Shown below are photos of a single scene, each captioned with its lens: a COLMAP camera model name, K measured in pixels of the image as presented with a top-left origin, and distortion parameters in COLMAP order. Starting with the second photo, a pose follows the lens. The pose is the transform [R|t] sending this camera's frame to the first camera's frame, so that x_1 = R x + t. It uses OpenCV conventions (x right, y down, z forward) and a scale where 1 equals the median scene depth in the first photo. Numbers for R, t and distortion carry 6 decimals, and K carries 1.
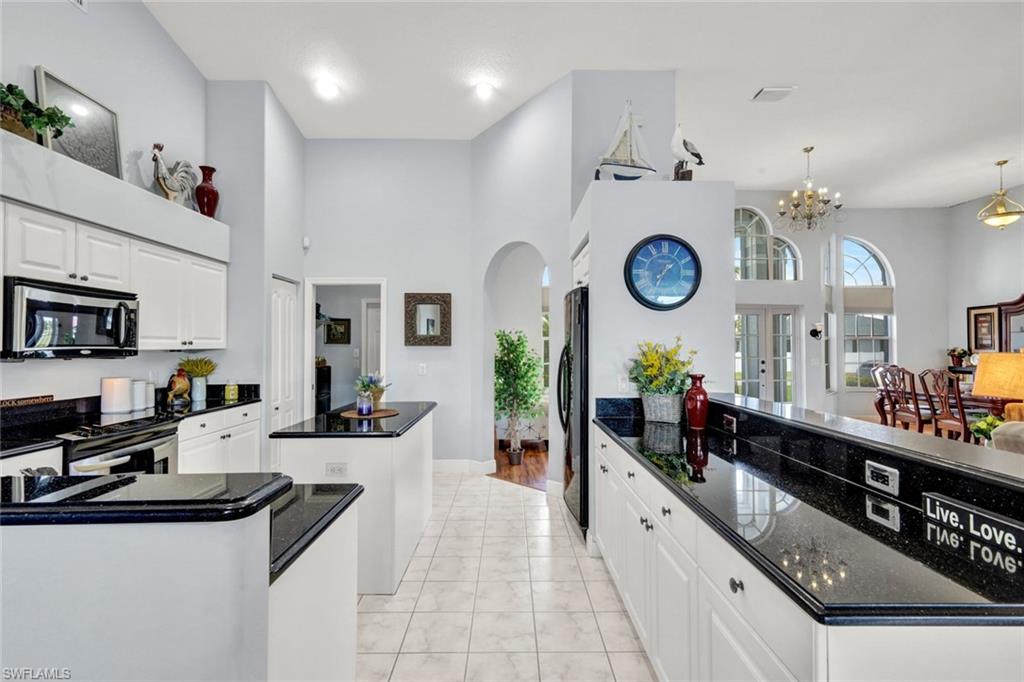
lens RADIAL K [[449.3, 0, 516.4], [0, 449.3, 341.2], [0, 0, 1]] dist [0.000283, 0.000431]
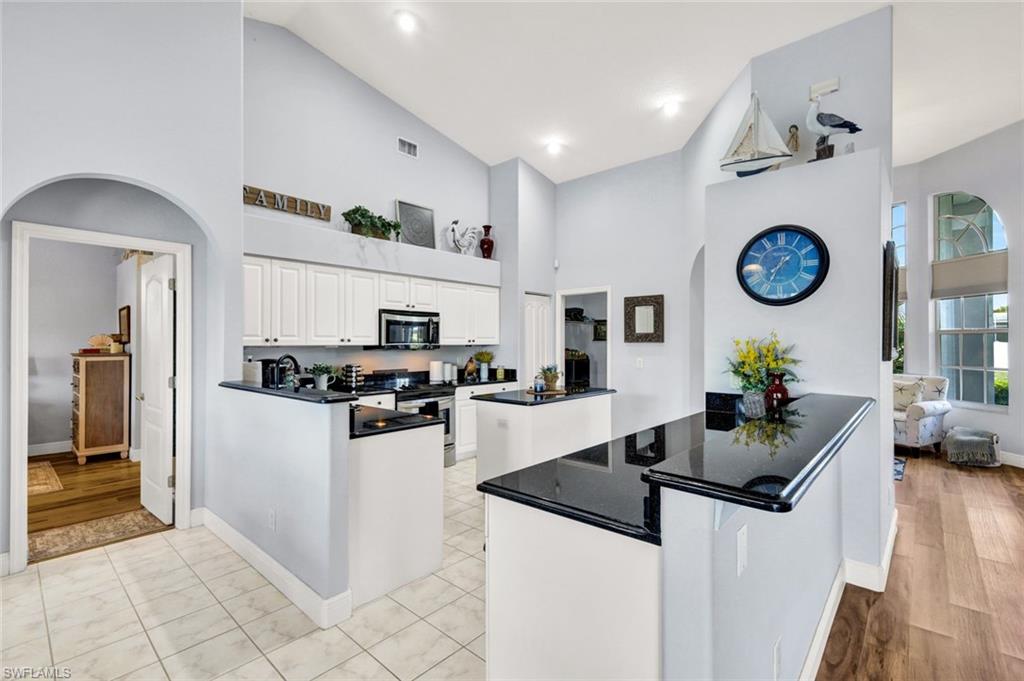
lens RADIAL K [[449.3, 0, 527.5], [0, 449.3, 340.1], [0, 0, 1]] dist [0.000283, 0.000431]
pose [[0.747625, -0.004411, -0.664107, 0.484793], [0.008131, 0.999964, 0.002513, -0.001557], [0.664071, -0.007278, 0.747634, -0.060340]]
